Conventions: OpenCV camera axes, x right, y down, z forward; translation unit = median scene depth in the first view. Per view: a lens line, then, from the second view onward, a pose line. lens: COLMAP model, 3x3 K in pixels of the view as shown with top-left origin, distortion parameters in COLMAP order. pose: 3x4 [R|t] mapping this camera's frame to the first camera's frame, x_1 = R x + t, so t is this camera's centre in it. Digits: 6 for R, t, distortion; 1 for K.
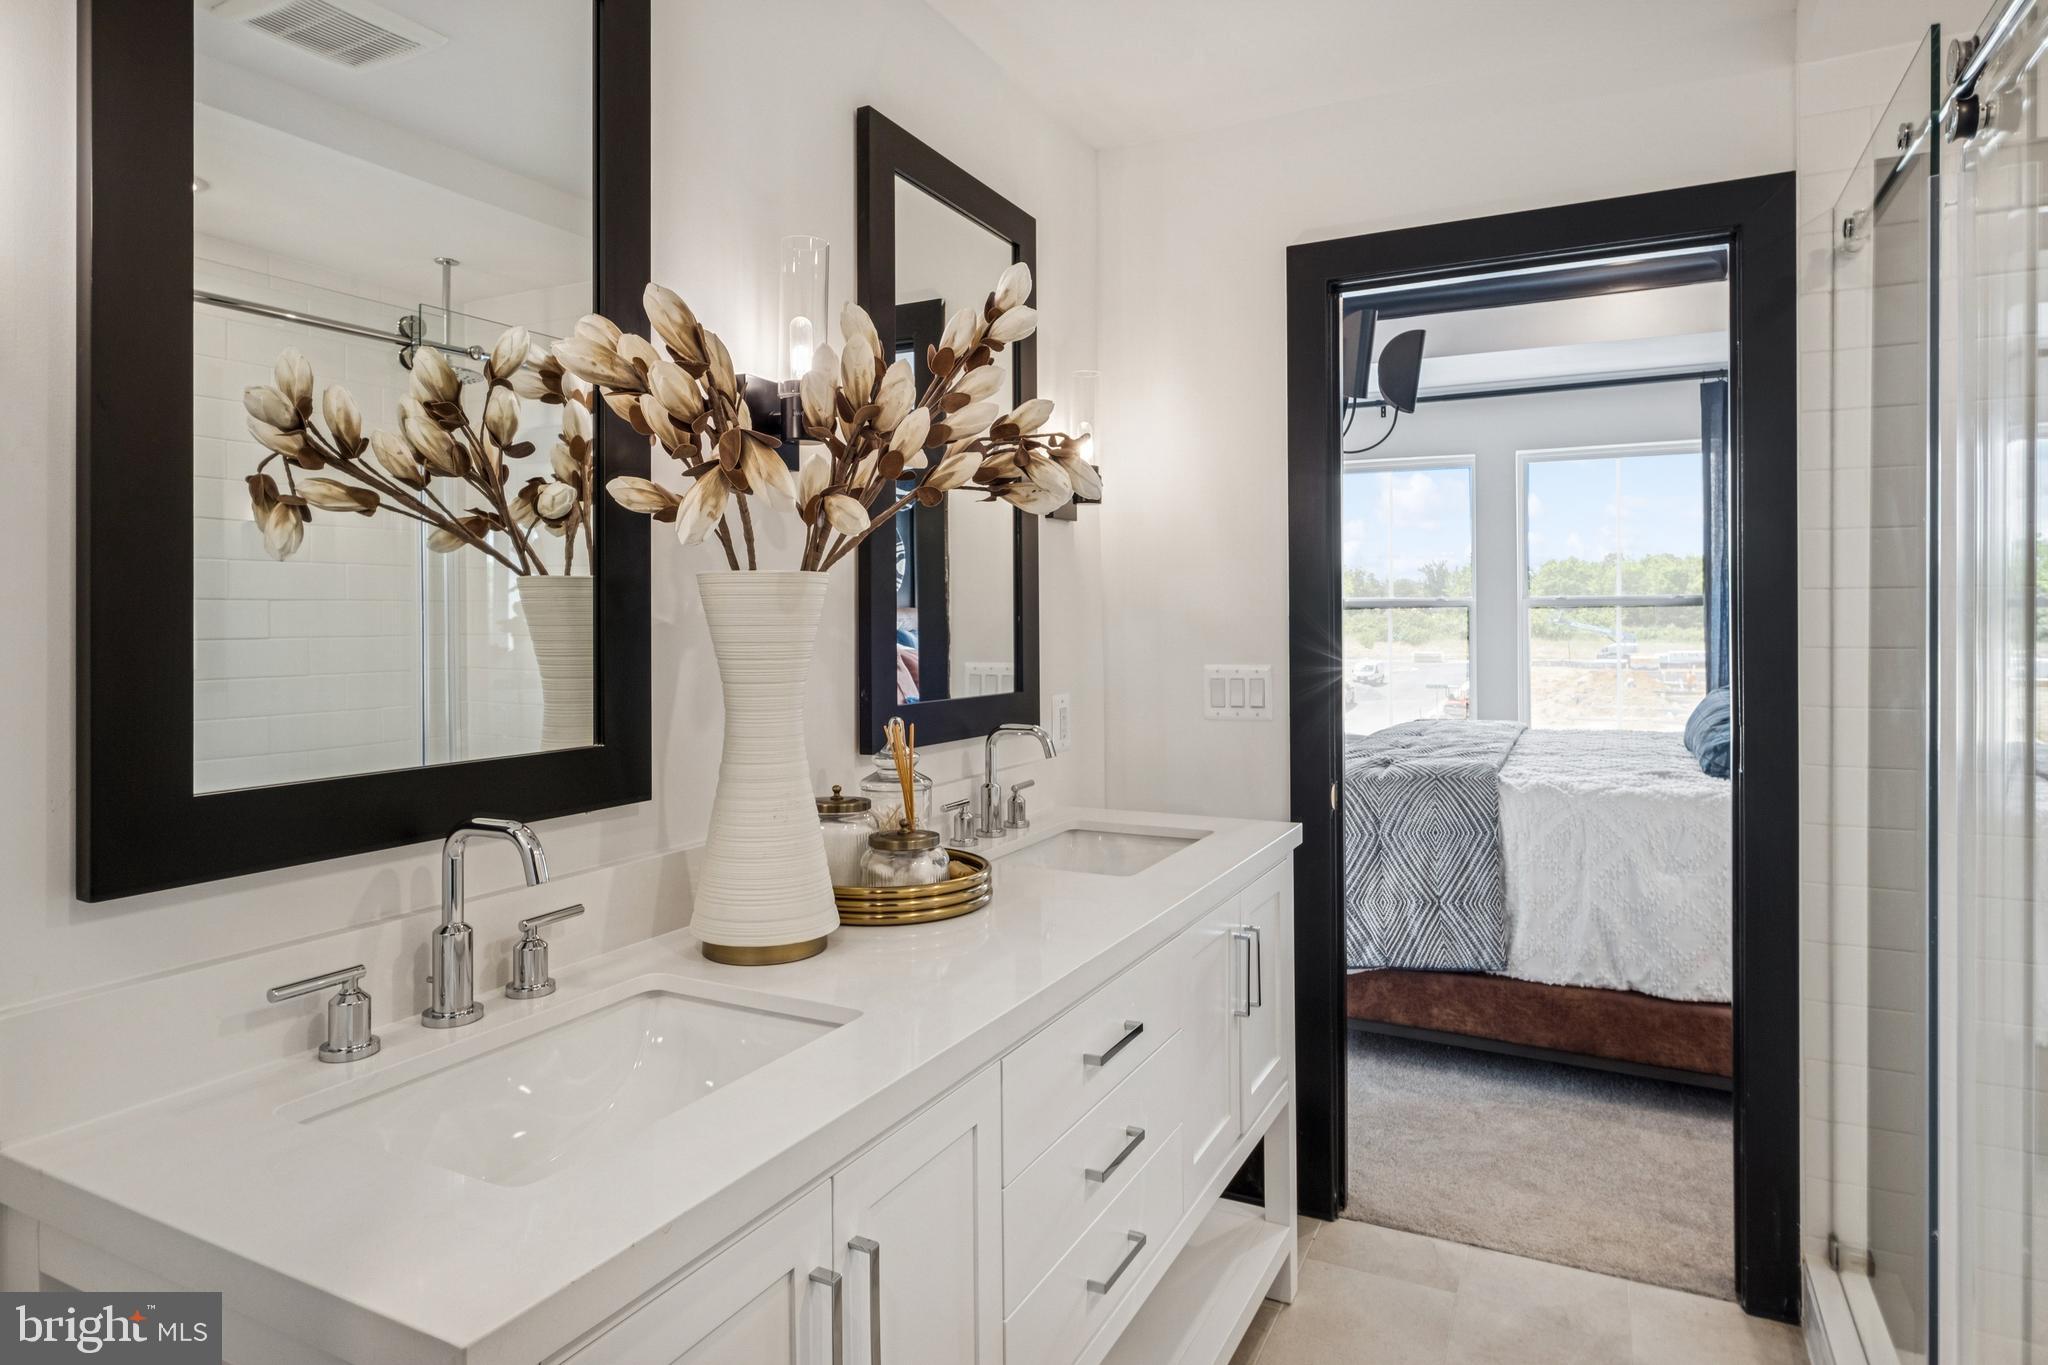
lens RADIAL K [[1157.0, 0, 857.4], [0, 1157.0, 591.0], [0, 0, 1]] dist [-0.006476, 0.003621]
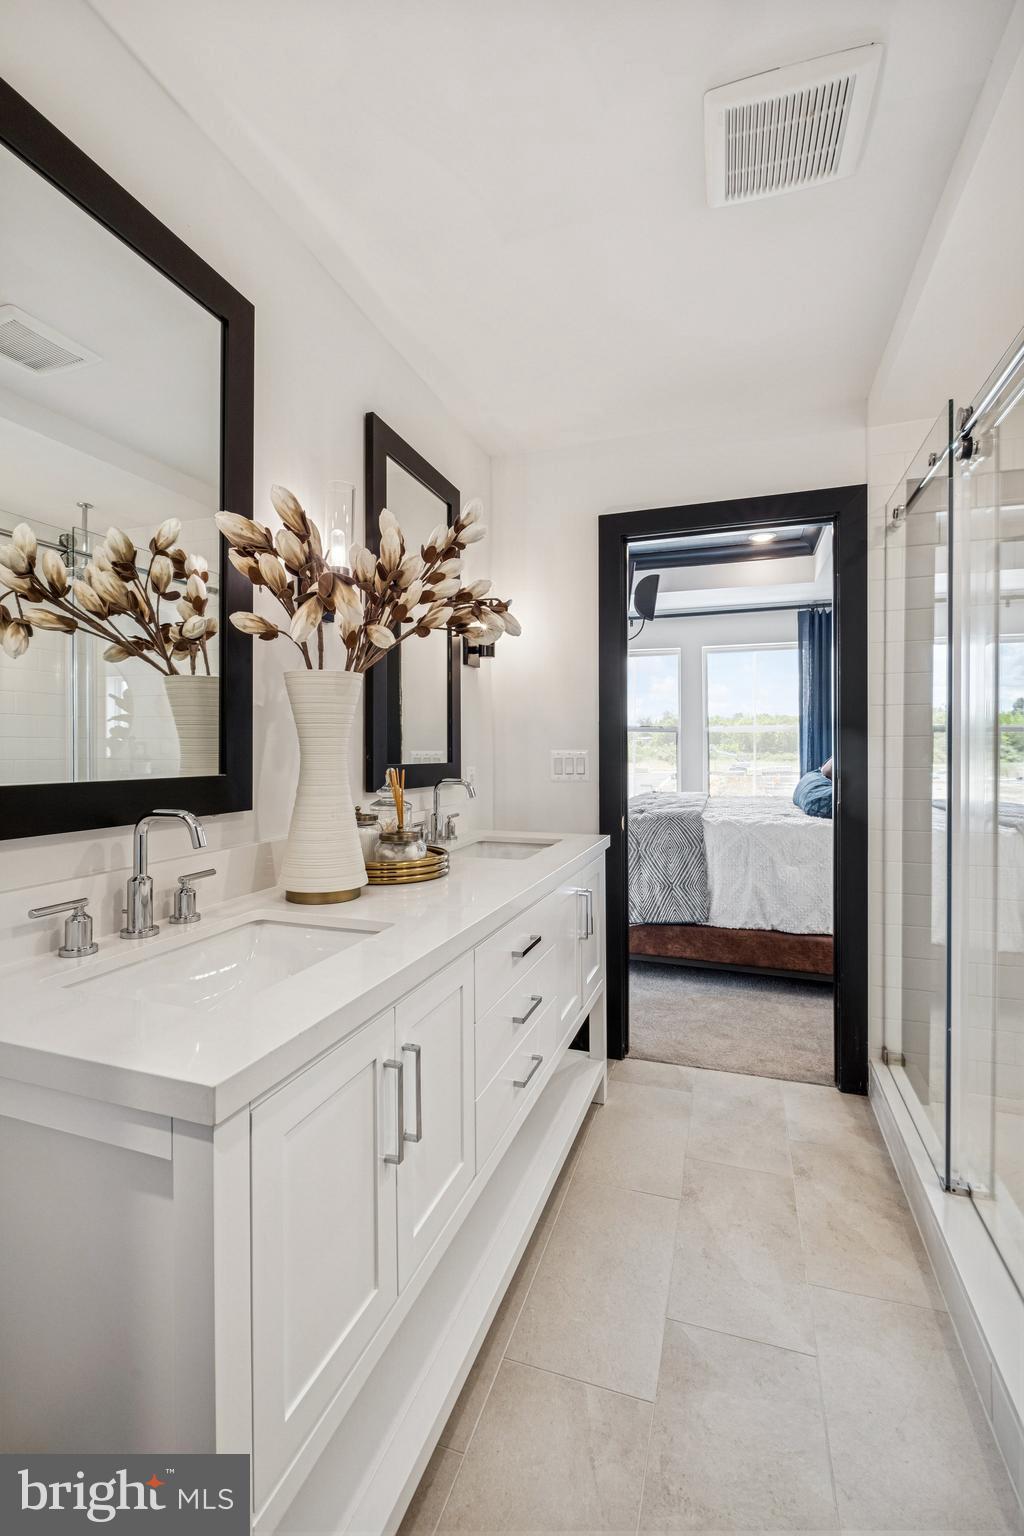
lens RADIAL K [[682.4, 0, 345.6], [0, 682.4, 778.2], [0, 0, 1]] dist [0.007043, -0.006603]
pose [[0.990736, 0.015046, 0.134964, -0.173043], [-0.014888, 0.999887, -0.002182, 0.131296], [-0.134981, 0.000153, 0.990848, 0.015407]]
